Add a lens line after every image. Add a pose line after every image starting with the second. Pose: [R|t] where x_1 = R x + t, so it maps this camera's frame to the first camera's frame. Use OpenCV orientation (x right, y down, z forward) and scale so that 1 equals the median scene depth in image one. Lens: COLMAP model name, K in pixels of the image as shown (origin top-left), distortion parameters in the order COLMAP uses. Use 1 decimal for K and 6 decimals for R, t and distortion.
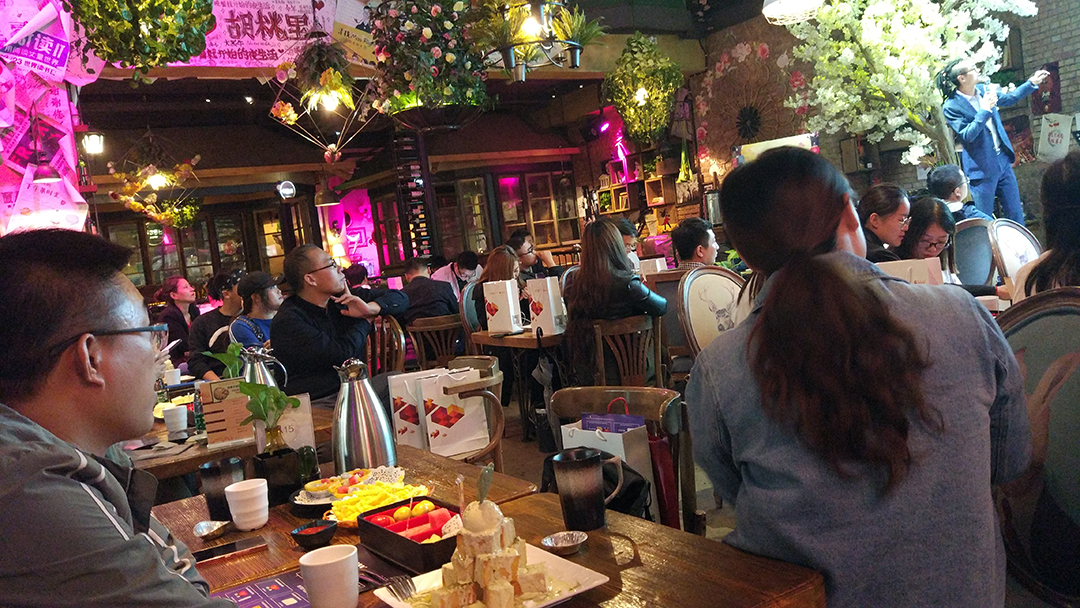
lens RADIAL K [[872.6, 0, 548.0], [0, 872.6, 304.2], [0, 0, 1]] dist [0.090374, -0.177640]
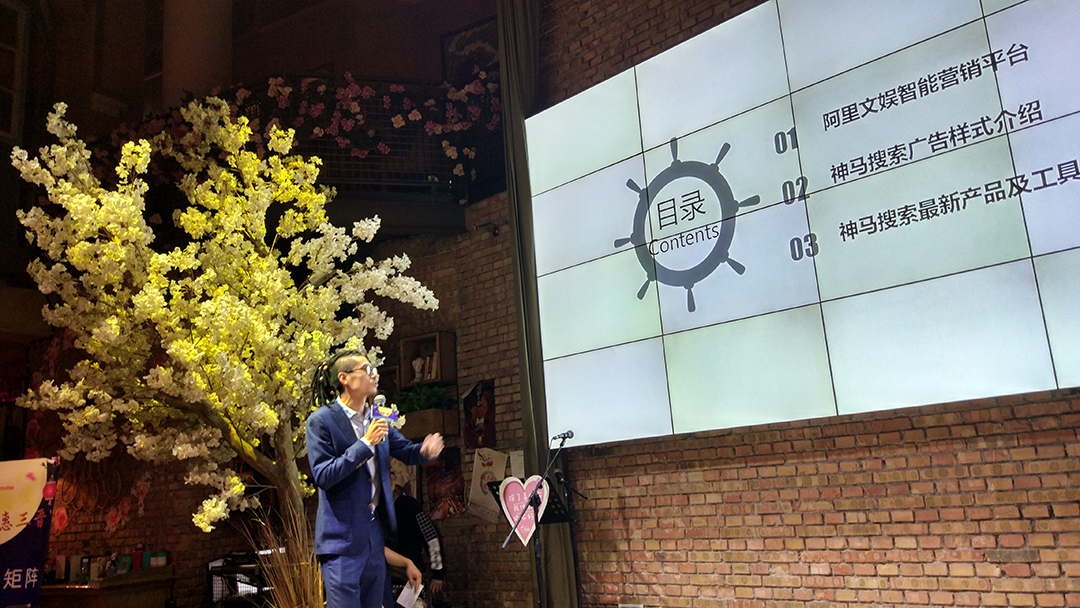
lens RADIAL K [[887.9, 0, 539.2], [0, 887.9, 281.9], [0, 0, 1]] dist [0.067571, -0.131317]
pose [[0.897016, 0.154687, 0.414046, 0.201782], [-0.004916, 0.940193, -0.340606, -0.067048], [-0.441970, 0.303493, 0.844129, 0.220997]]
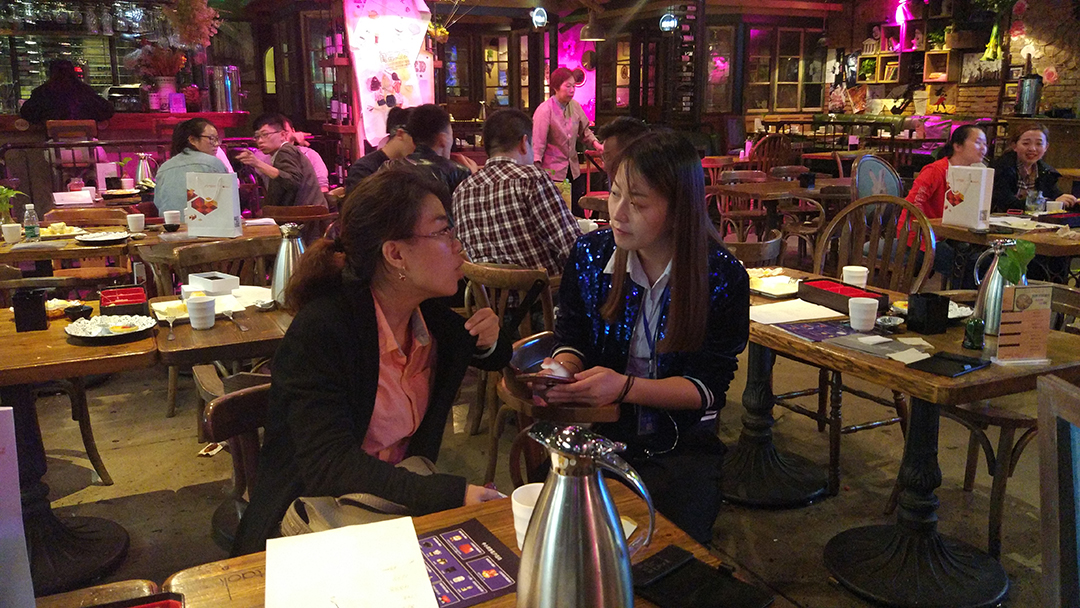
lens RADIAL K [[887.9, 0, 539.2], [0, 887.9, 281.9], [0, 0, 1]] dist [0.067571, -0.131317]
pose [[0.986925, 0.141777, -0.076676, -0.175626], [-0.129332, 0.980461, 0.148223, 0.004191], [0.096192, -0.136368, 0.985977, 0.031850]]
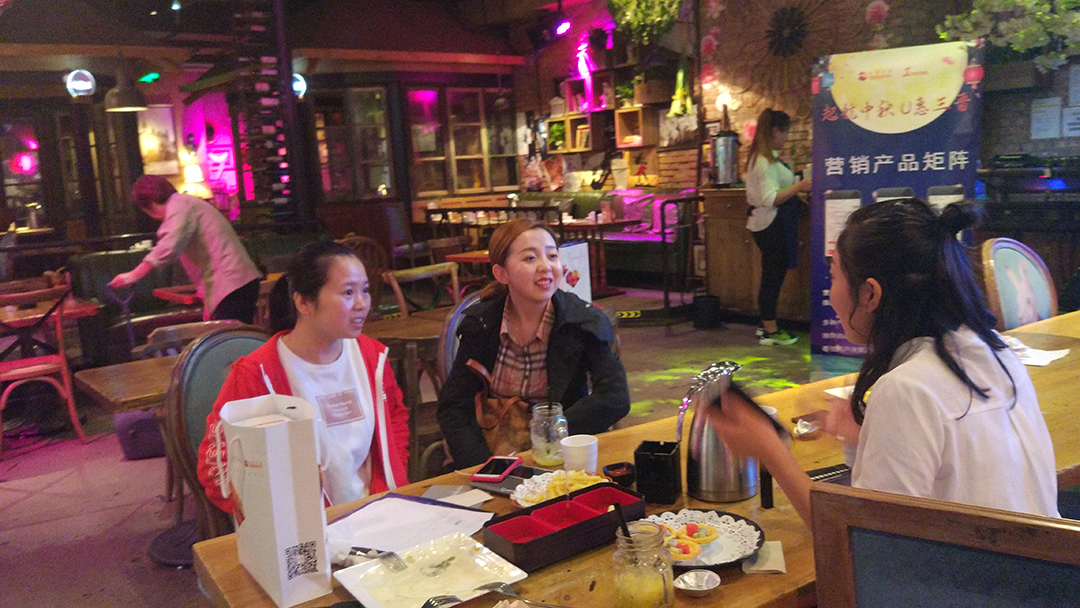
lens RADIAL K [[872.6, 0, 548.0], [0, 872.6, 304.2], [0, 0, 1]] dist [0.090374, -0.177640]
pose [[0.994473, 0.056674, 0.088380, 0.002961], [-0.063469, 0.995081, 0.076067, -0.036380], [-0.083634, -0.081256, 0.993178, 0.293967]]
